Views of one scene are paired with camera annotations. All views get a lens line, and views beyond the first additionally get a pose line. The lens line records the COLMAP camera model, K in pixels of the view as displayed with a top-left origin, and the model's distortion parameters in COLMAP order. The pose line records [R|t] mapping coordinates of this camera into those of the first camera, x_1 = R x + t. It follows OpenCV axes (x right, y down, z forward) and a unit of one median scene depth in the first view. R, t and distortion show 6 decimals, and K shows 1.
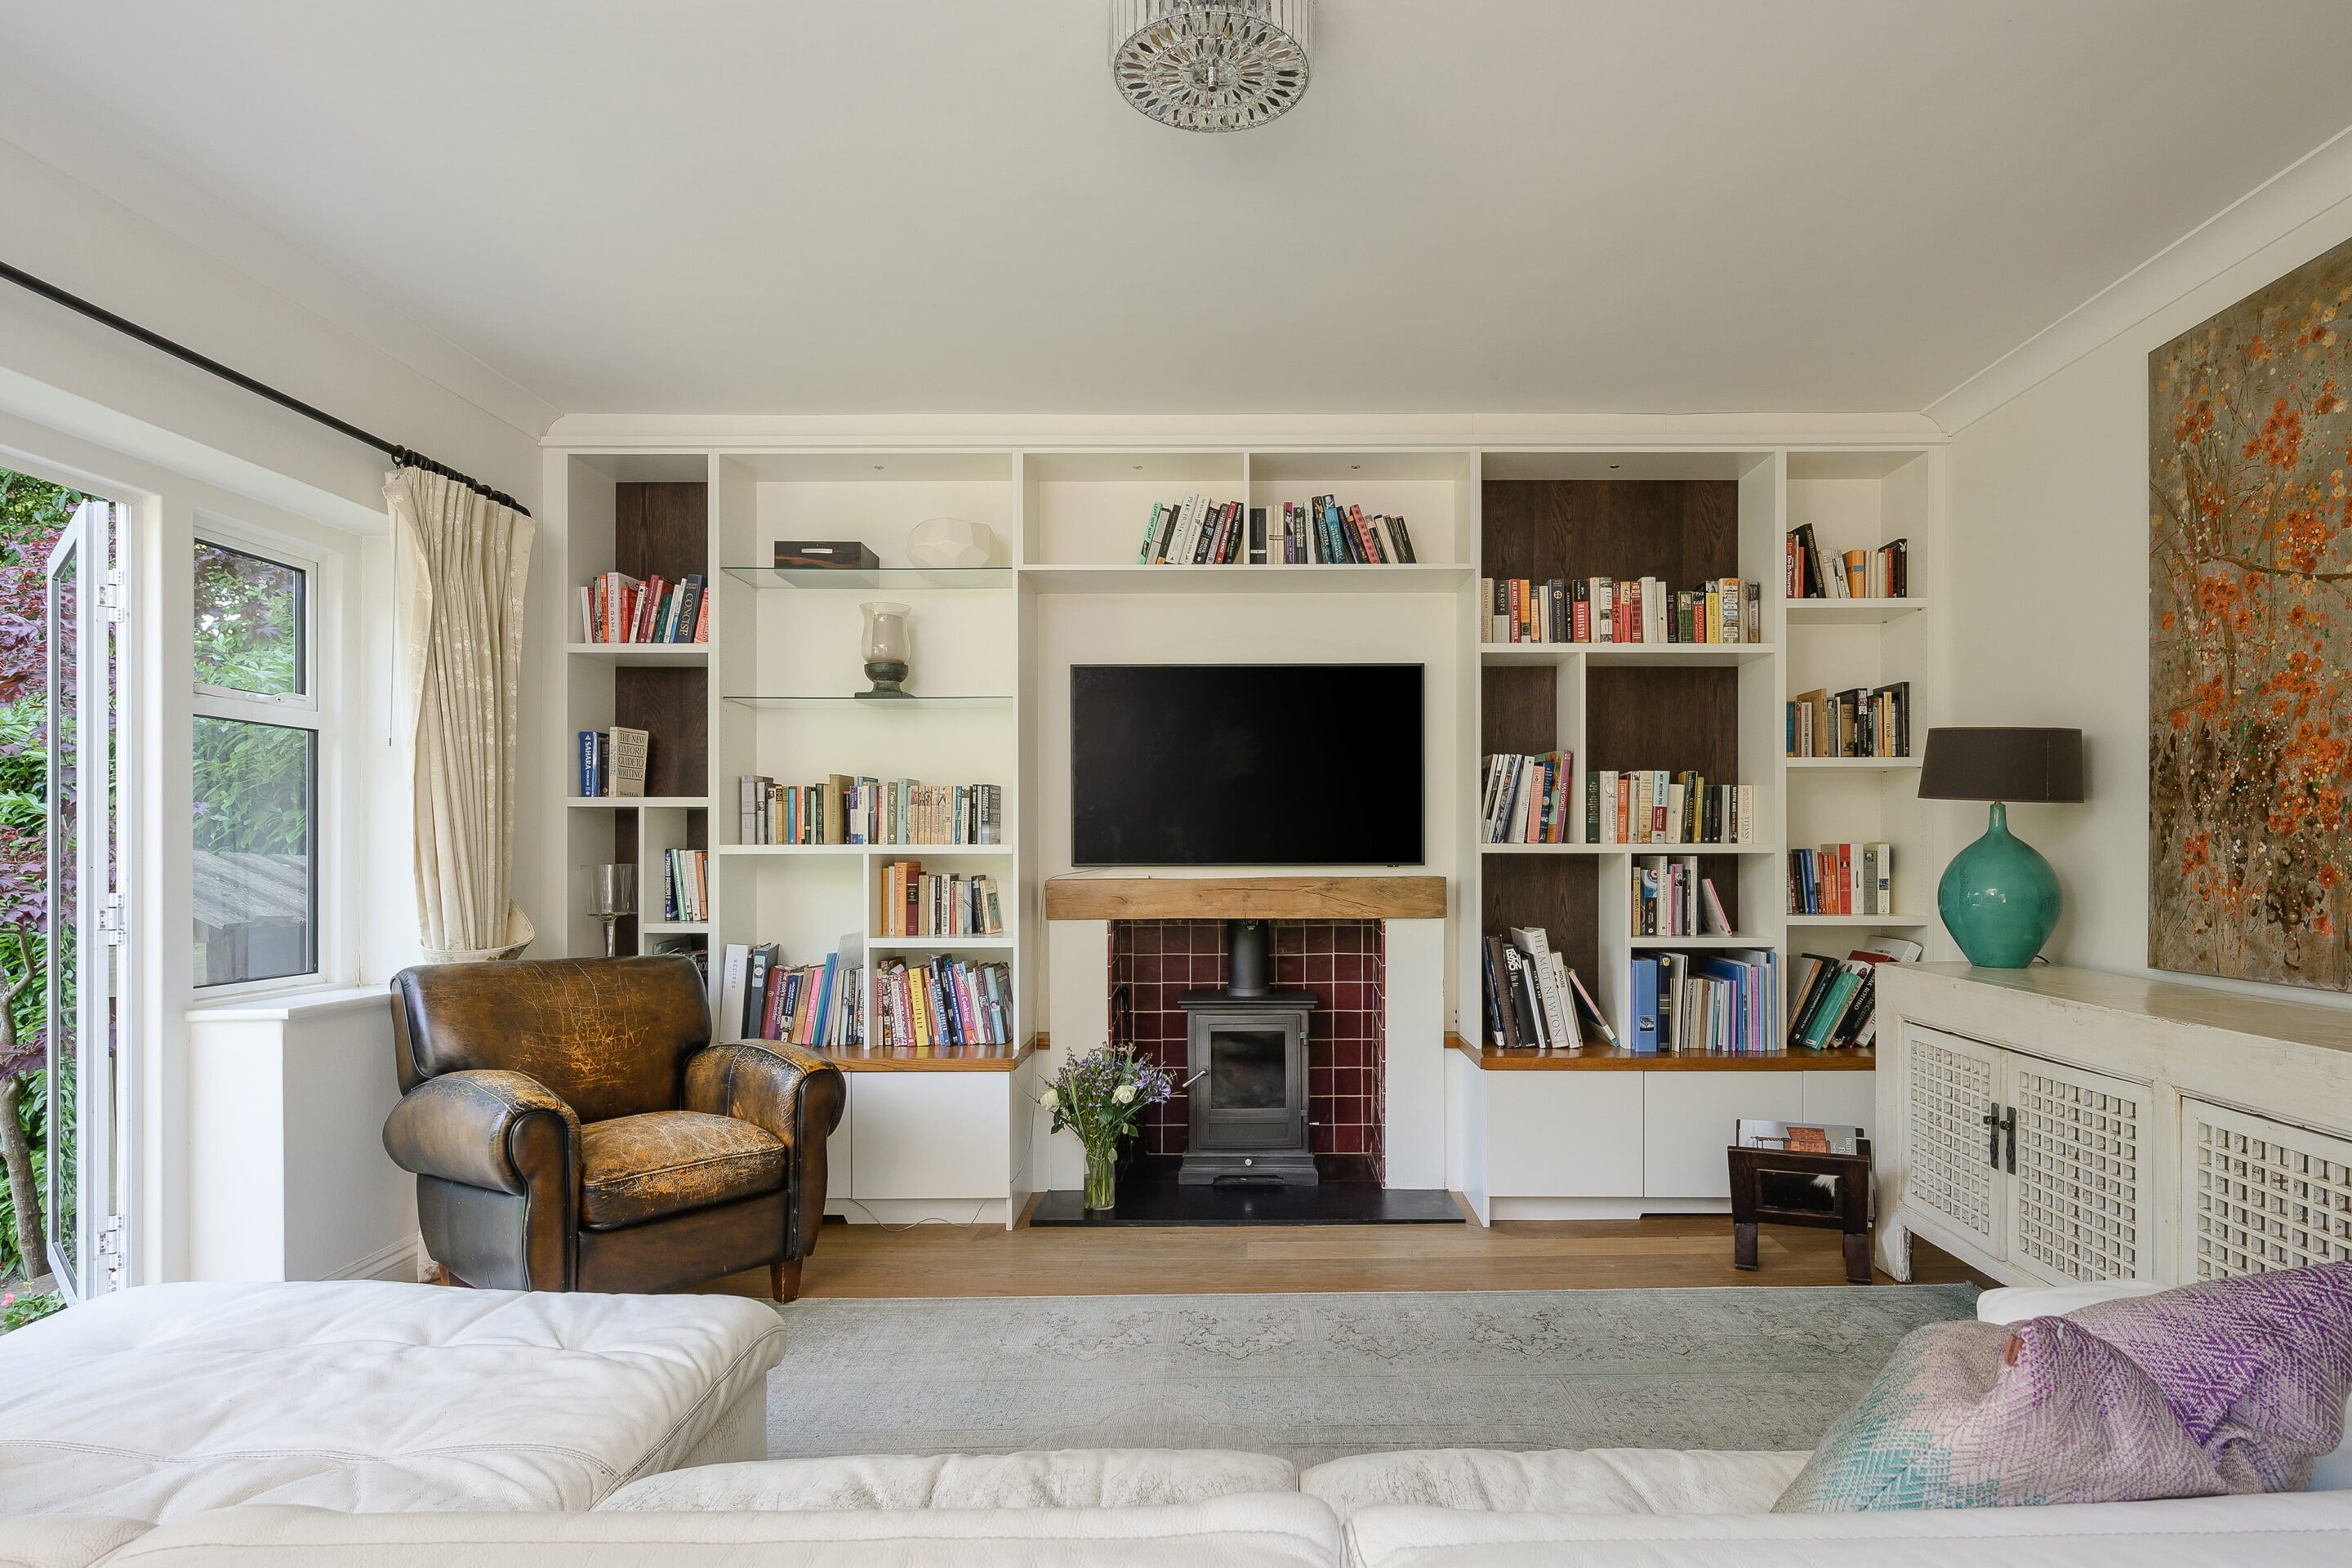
lens RADIAL K [[1285.1, 0, 1179.7], [0, 1285.1, 844.9], [0, 0, 1]] dist [-0.003251, 0.000002]
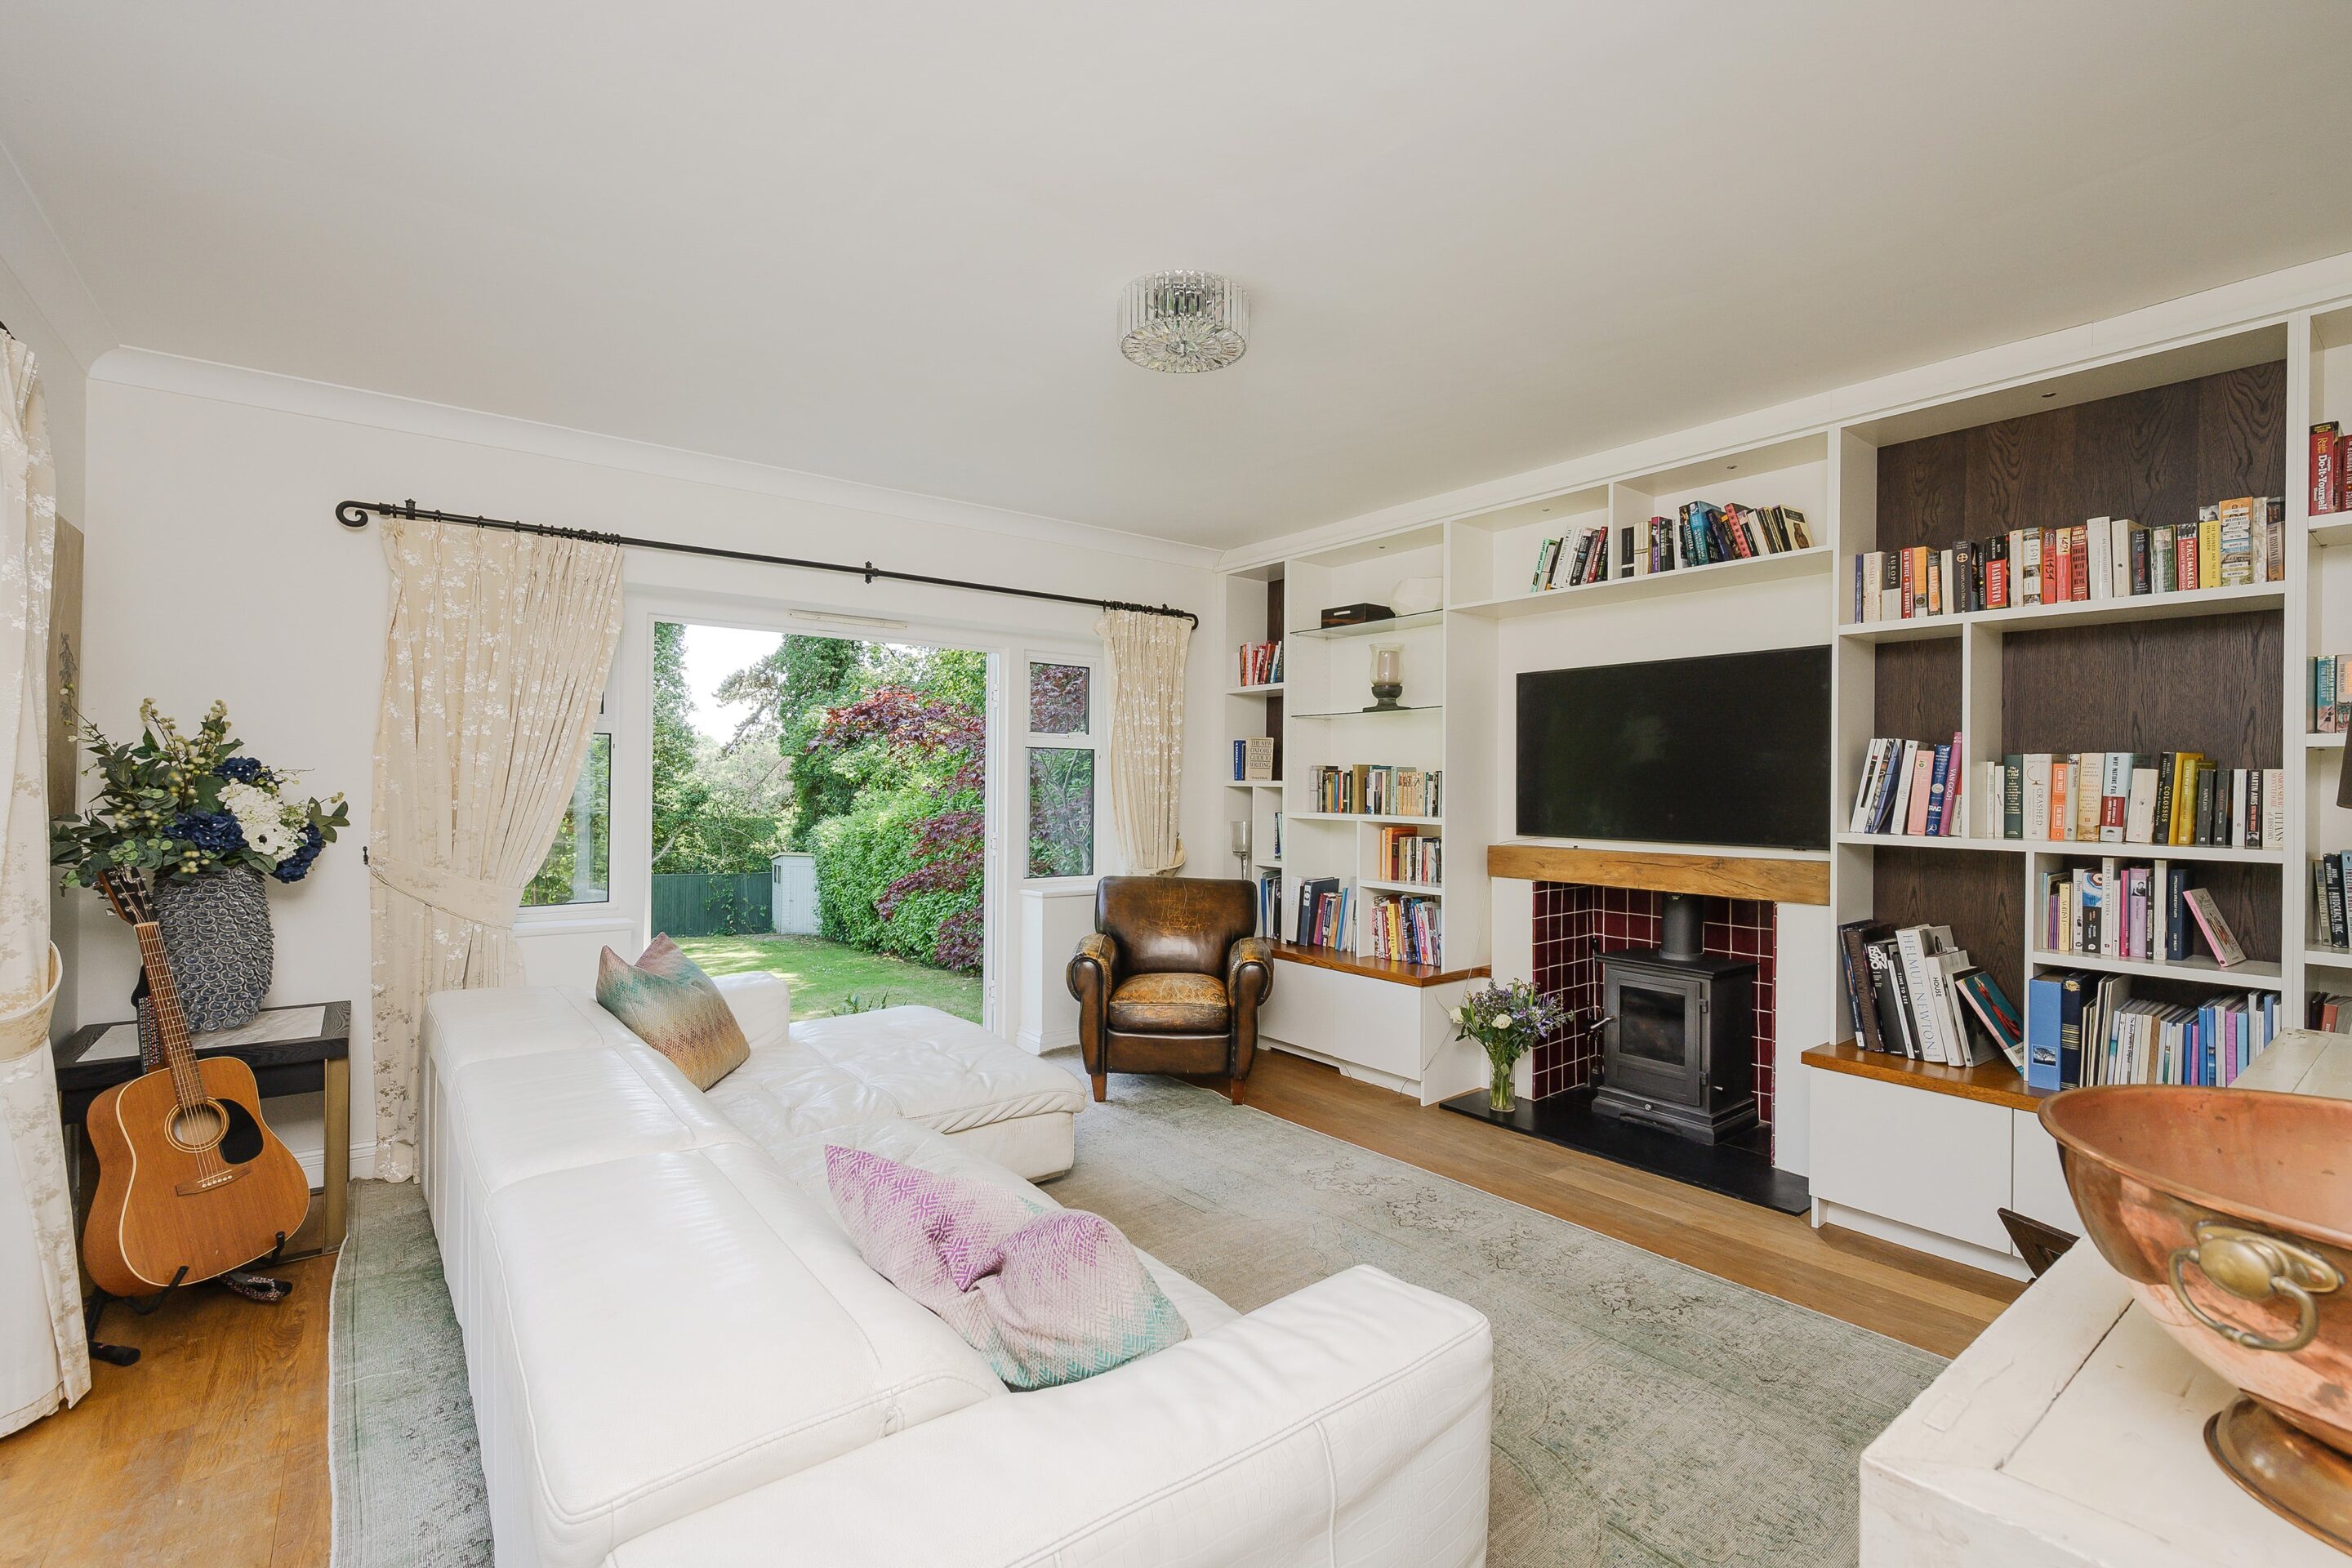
lens RADIAL K [[1033.4, 0, 1176.0], [0, 1033.4, 784.0], [0, 0, 1]] dist [0.001660, 0.000273]
pose [[0.610194, 0.007222, -0.792219, 0.531200], [-0.006076, 0.999972, 0.004436, -0.037283], [0.792229, 0.002107, 0.610220, 0.127765]]
